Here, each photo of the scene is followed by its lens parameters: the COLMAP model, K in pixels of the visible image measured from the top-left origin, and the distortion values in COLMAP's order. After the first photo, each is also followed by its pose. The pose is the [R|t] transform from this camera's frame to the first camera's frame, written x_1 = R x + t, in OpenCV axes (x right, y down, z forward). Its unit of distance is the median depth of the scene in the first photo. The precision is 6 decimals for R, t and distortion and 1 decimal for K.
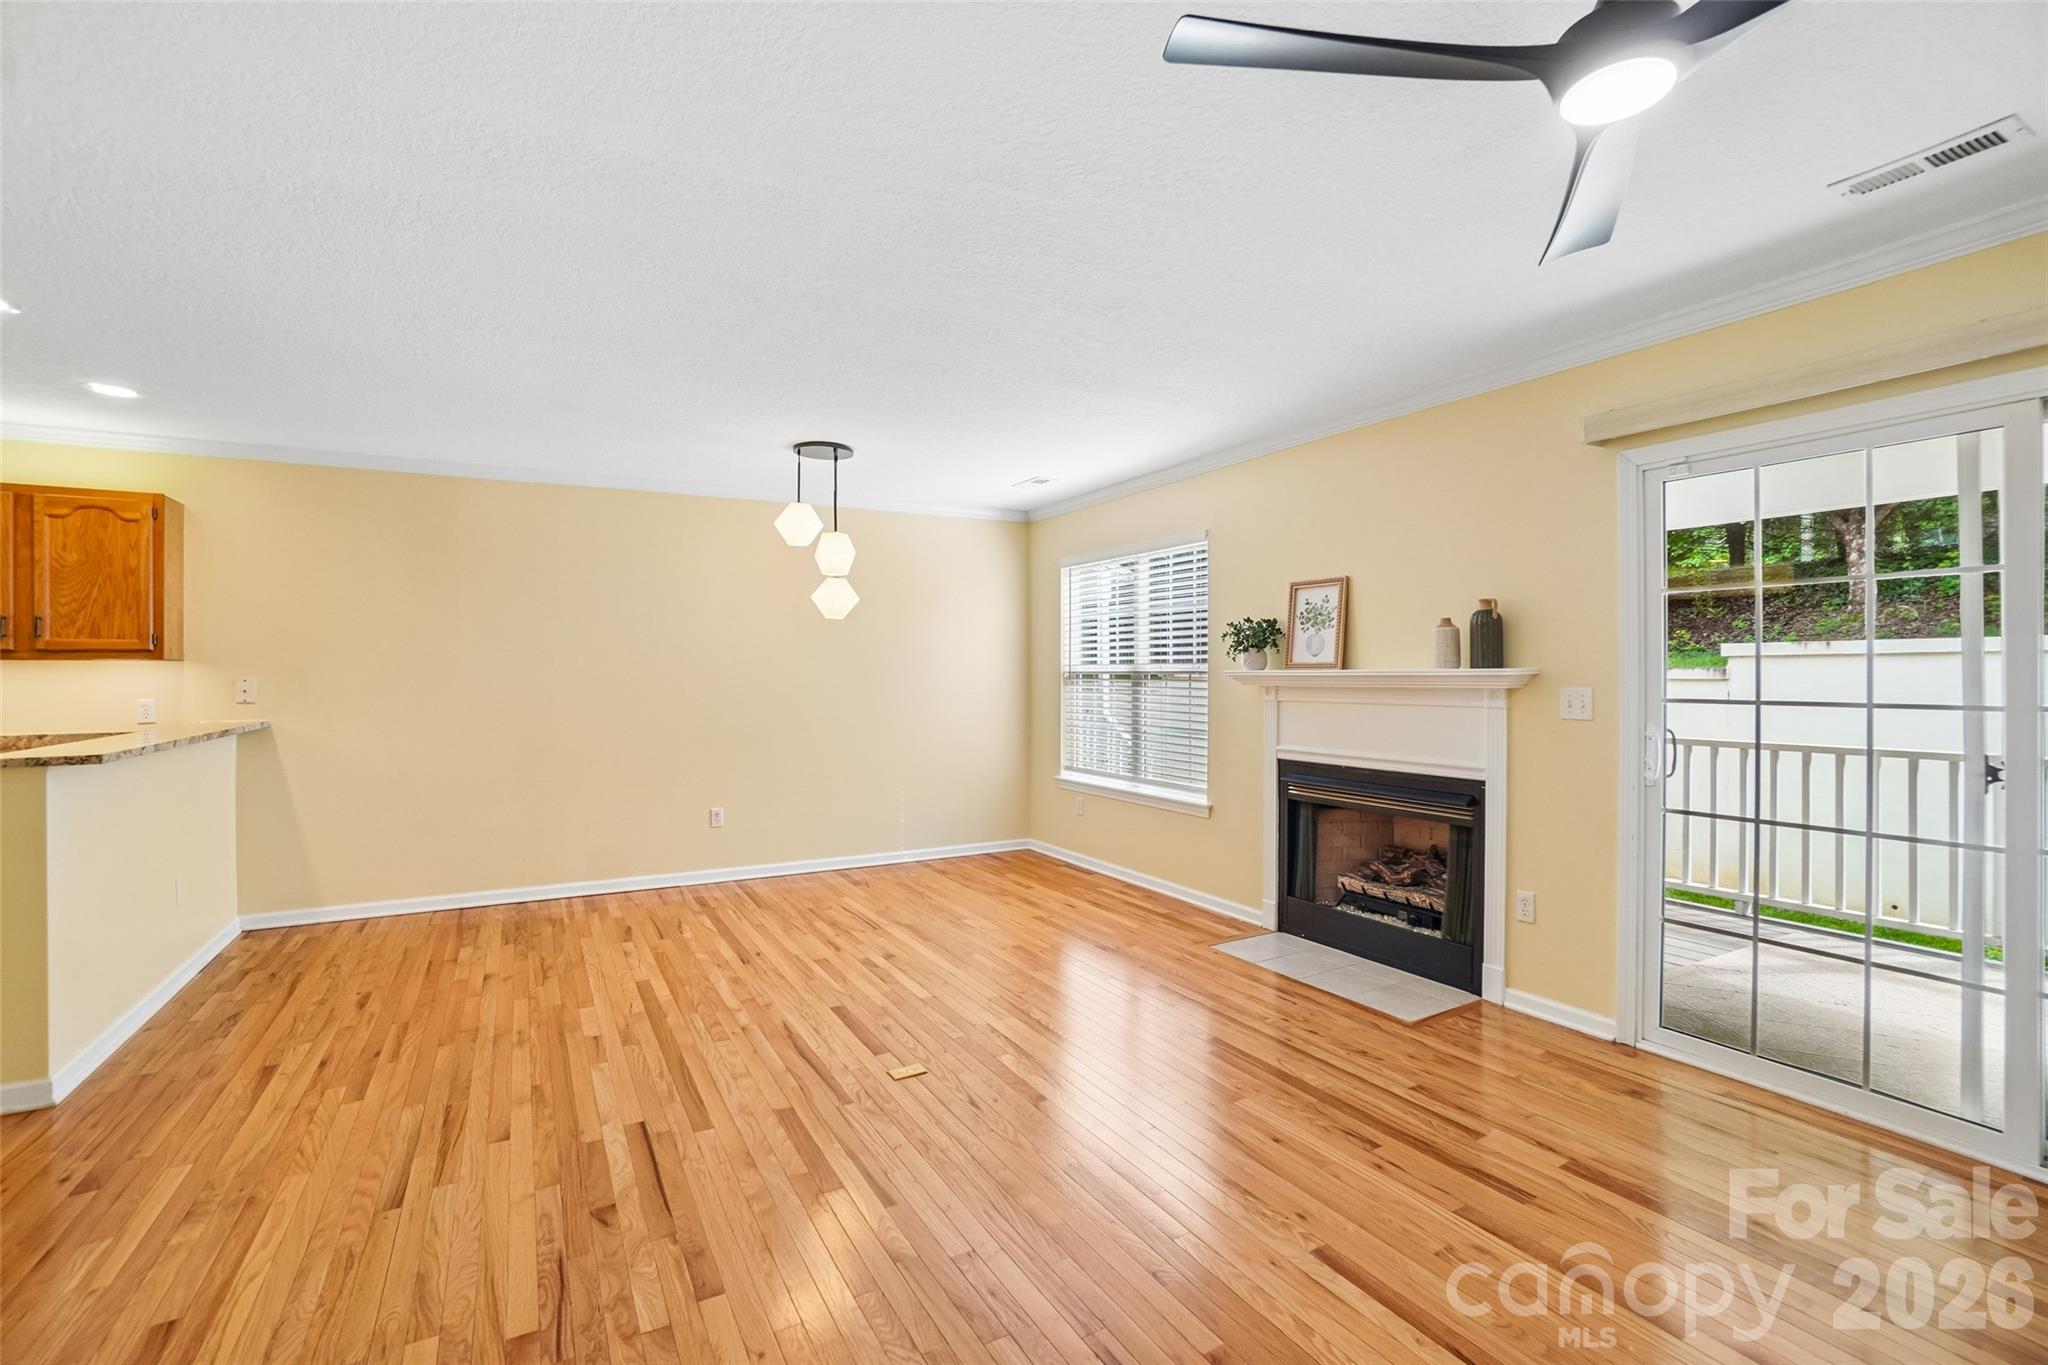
lens RADIAL K [[903.4, 0, 1015.9], [0, 903.4, 669.9], [0, 0, 1]] dist [-0.063616, 0.022532]
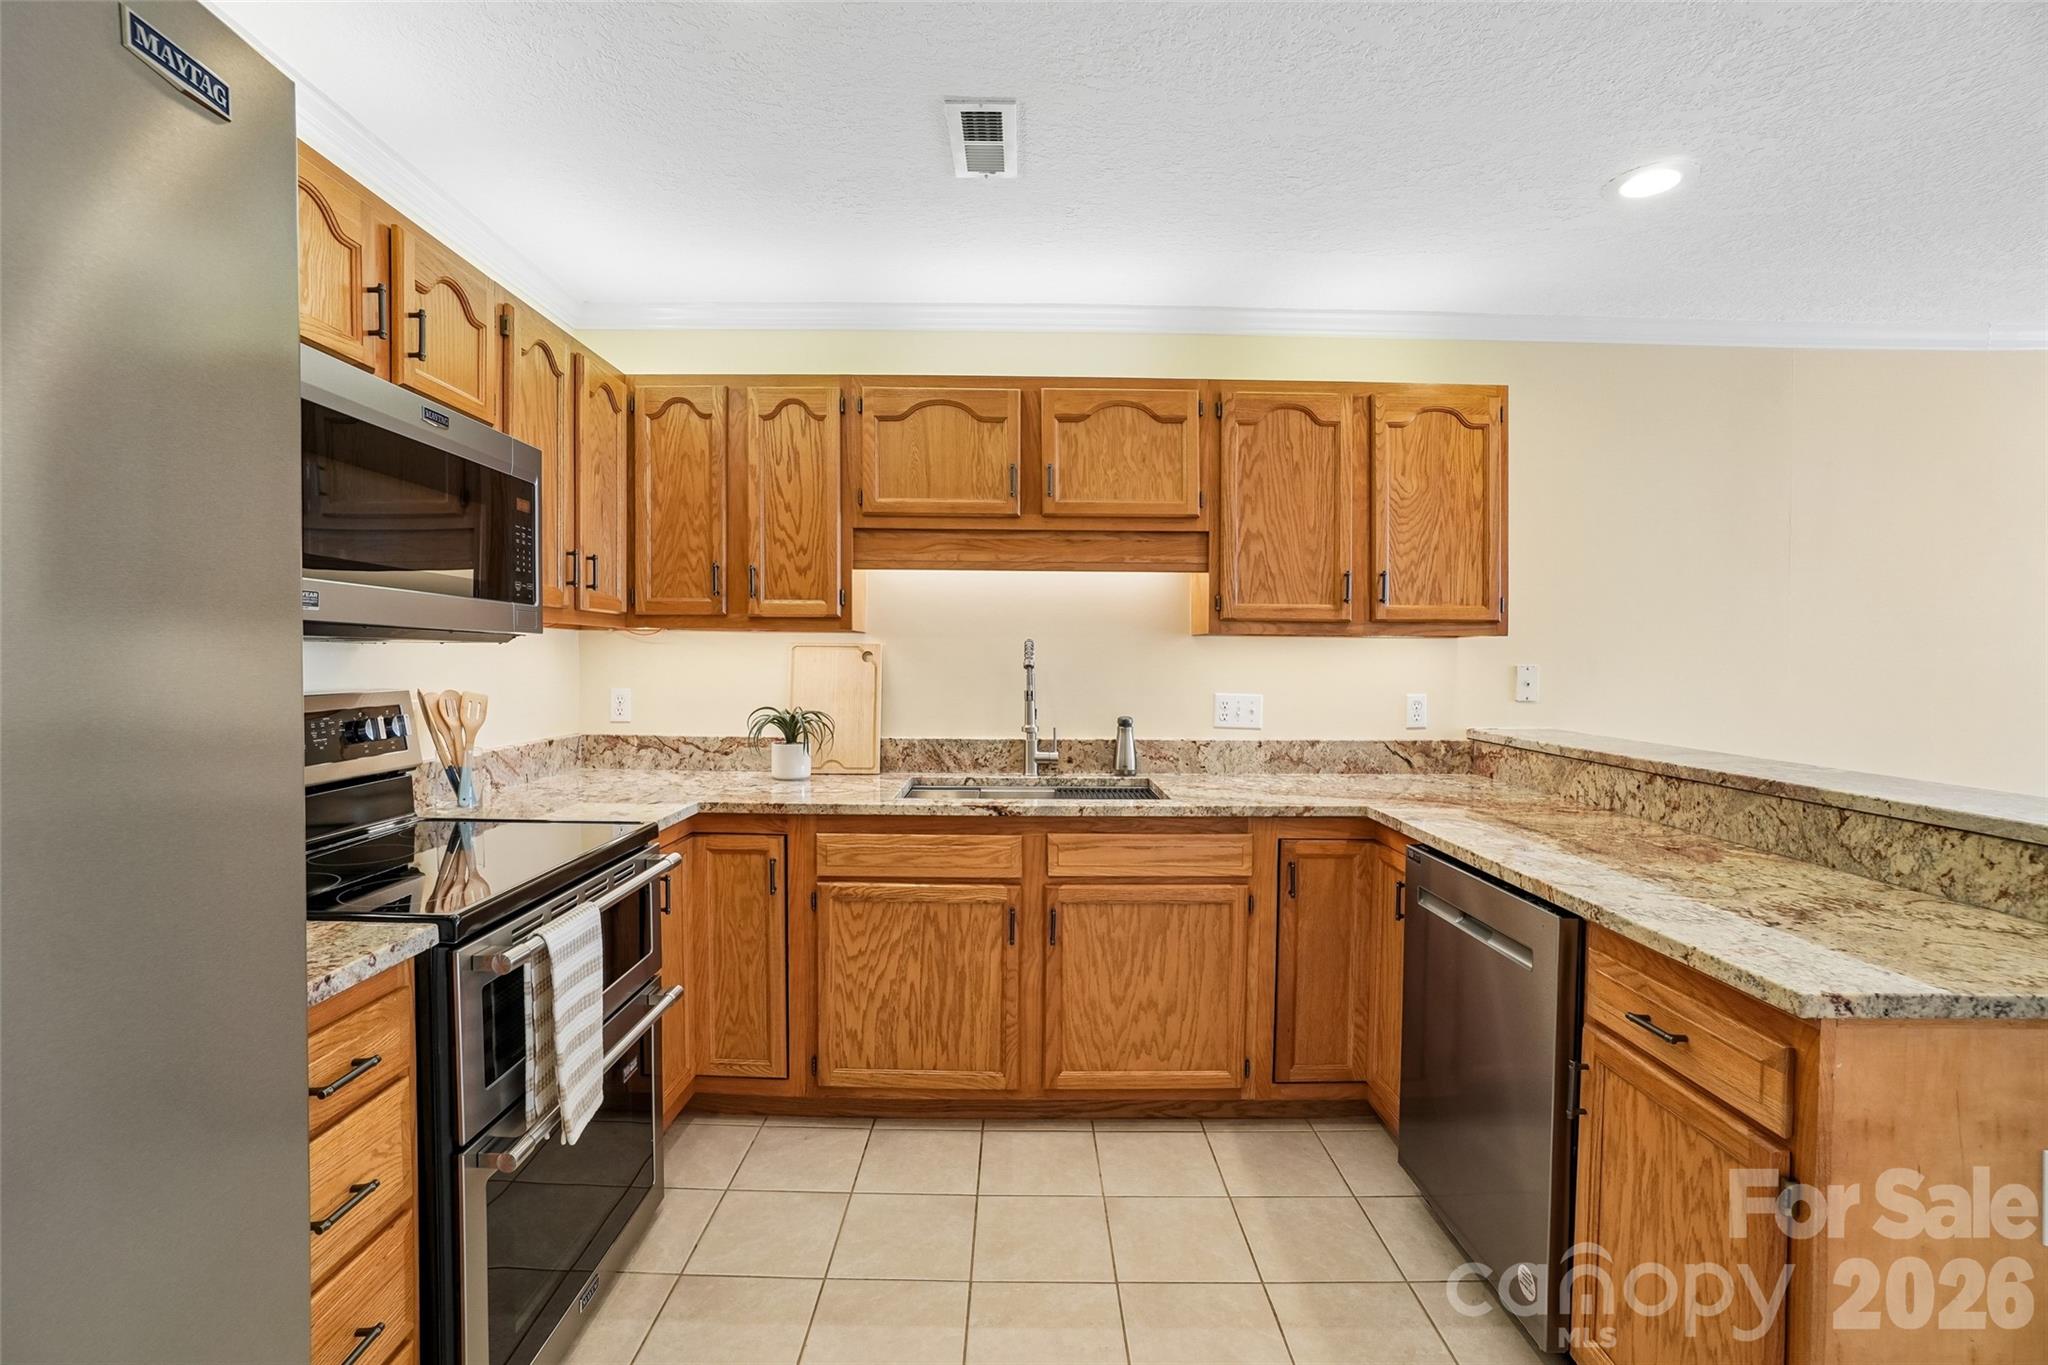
lens RADIAL K [[903.4, 0, 1015.9], [0, 903.4, 669.9], [0, 0, 1]] dist [-0.063616, 0.022532]
pose [[0.874348, 0.015776, -0.485042, -0.995274], [-0.009712, 0.999840, 0.015013, 0.007313], [0.485202, -0.008416, 0.874362, 0.229710]]
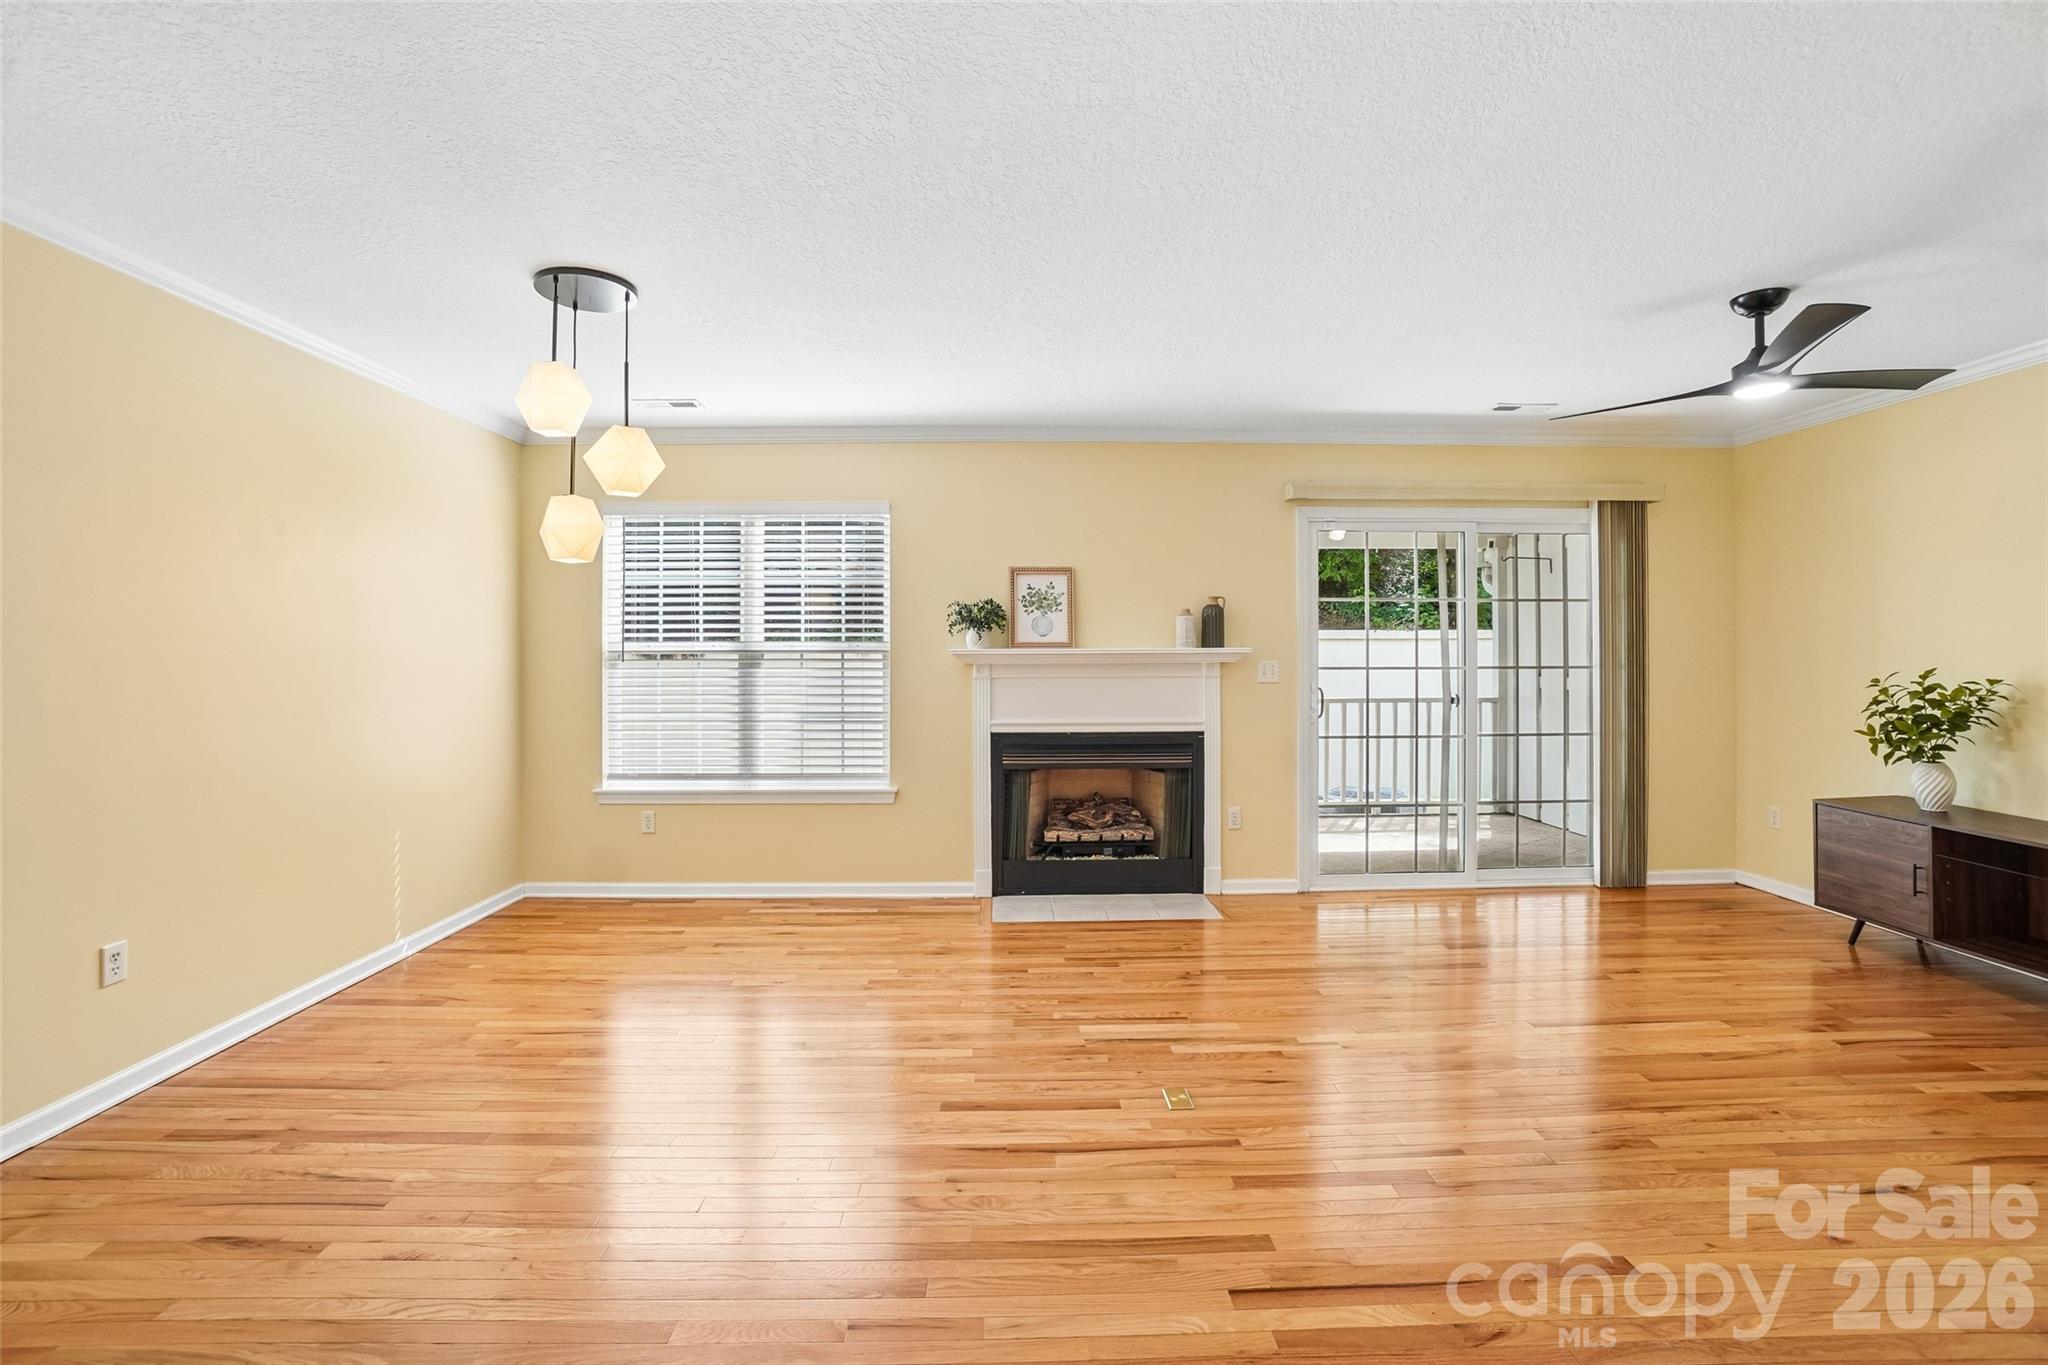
lens RADIAL K [[912.8, 0, 1012.8], [0, 912.8, 657.3], [0, 0, 1]] dist [-0.062119, 0.023537]
pose [[0.473830, -0.002291, 0.880614, -0.714696], [-0.000272, 0.999996, 0.002748, 0.008022], [-0.880617, -0.001542, 0.473827, 0.527689]]
